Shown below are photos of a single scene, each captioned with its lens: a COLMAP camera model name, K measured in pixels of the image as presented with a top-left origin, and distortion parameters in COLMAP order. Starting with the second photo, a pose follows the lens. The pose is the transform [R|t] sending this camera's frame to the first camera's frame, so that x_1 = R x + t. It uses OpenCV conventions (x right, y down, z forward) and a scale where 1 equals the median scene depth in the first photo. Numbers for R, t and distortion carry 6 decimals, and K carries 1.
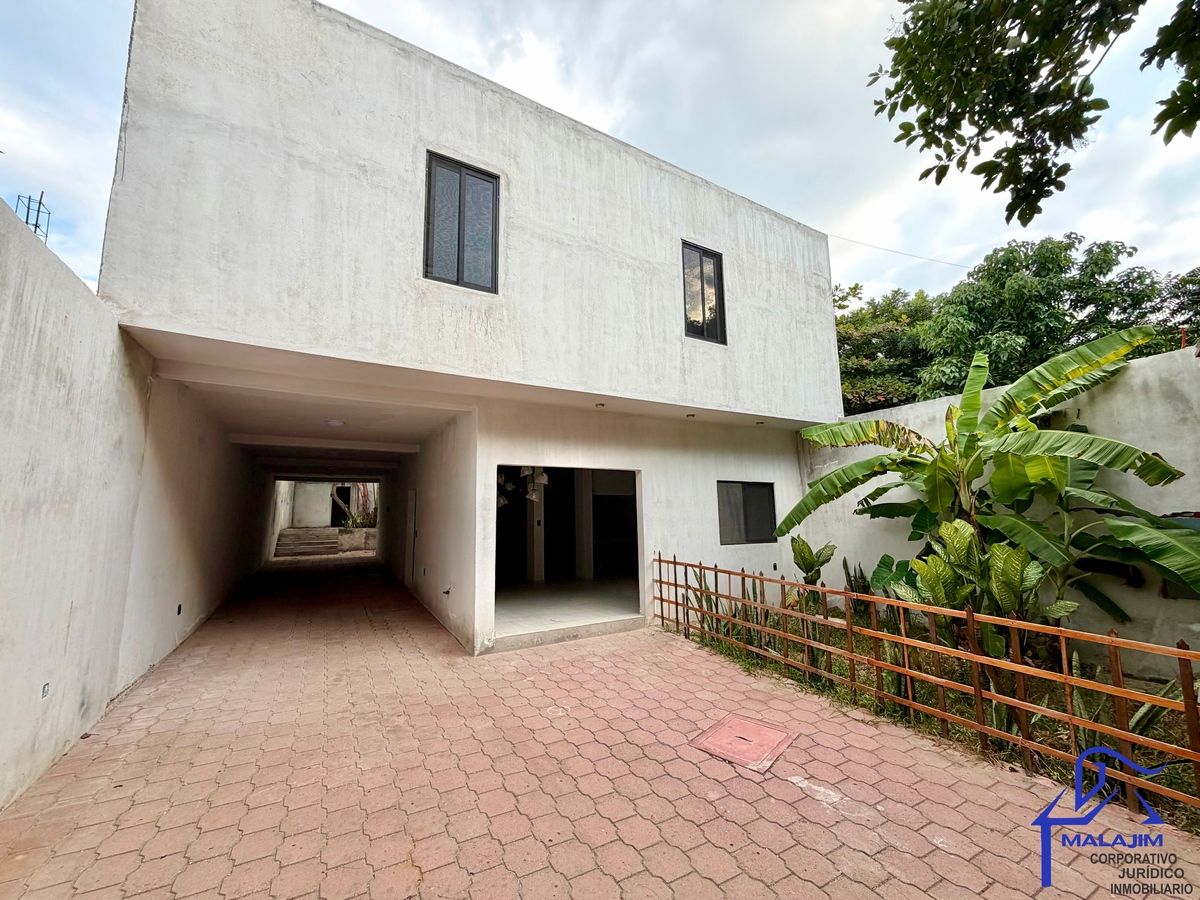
lens RADIAL K [[480.6, 0, 597.9], [0, 480.6, 450.6], [0, 0, 1]] dist [-0.001067, 0.000196]
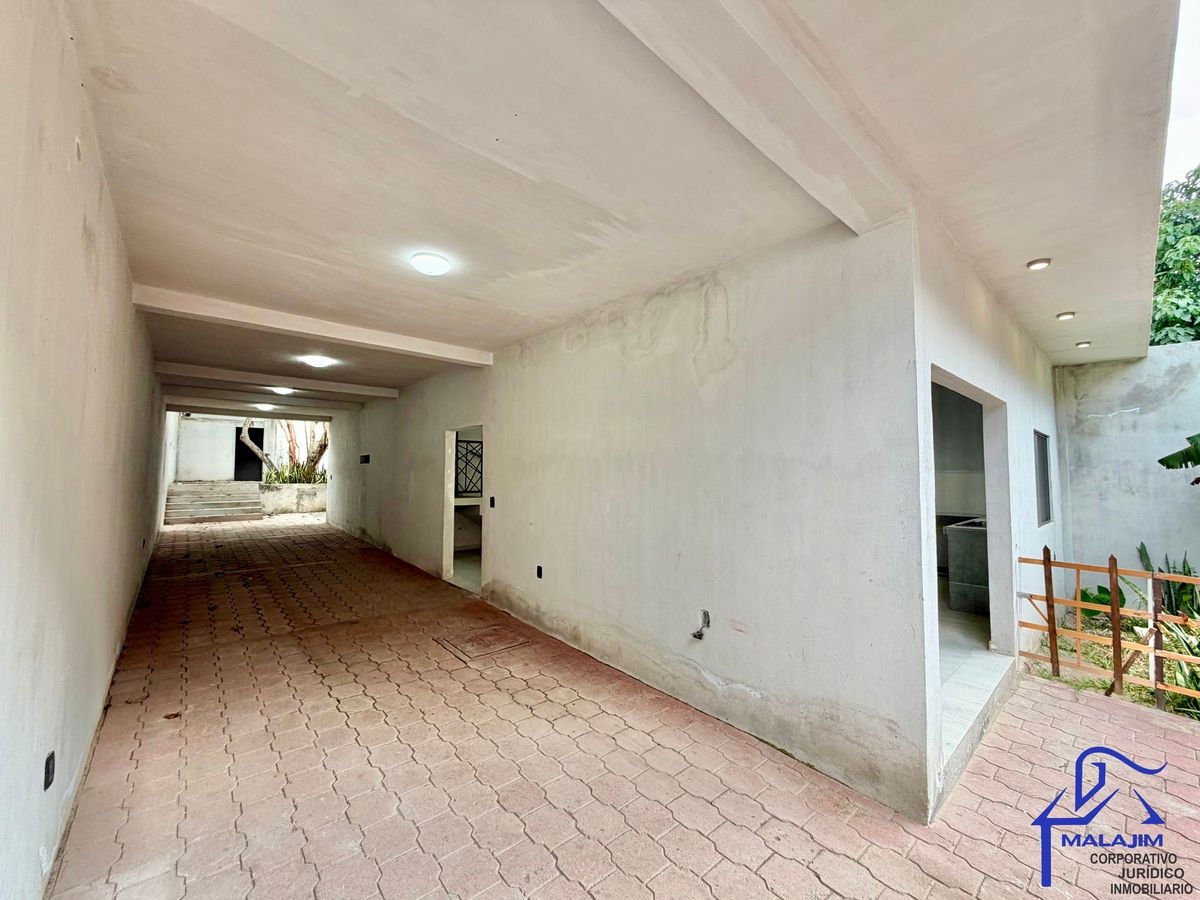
lens RADIAL K [[480.6, 0, 597.9], [0, 480.6, 450.6], [0, 0, 1]] dist [-0.001067, 0.000196]
pose [[0.980229, 0.027467, 0.195950, -0.182414], [-0.045443, 0.995098, 0.087840, 0.025563], [-0.192576, -0.095008, 0.976672, 0.200360]]
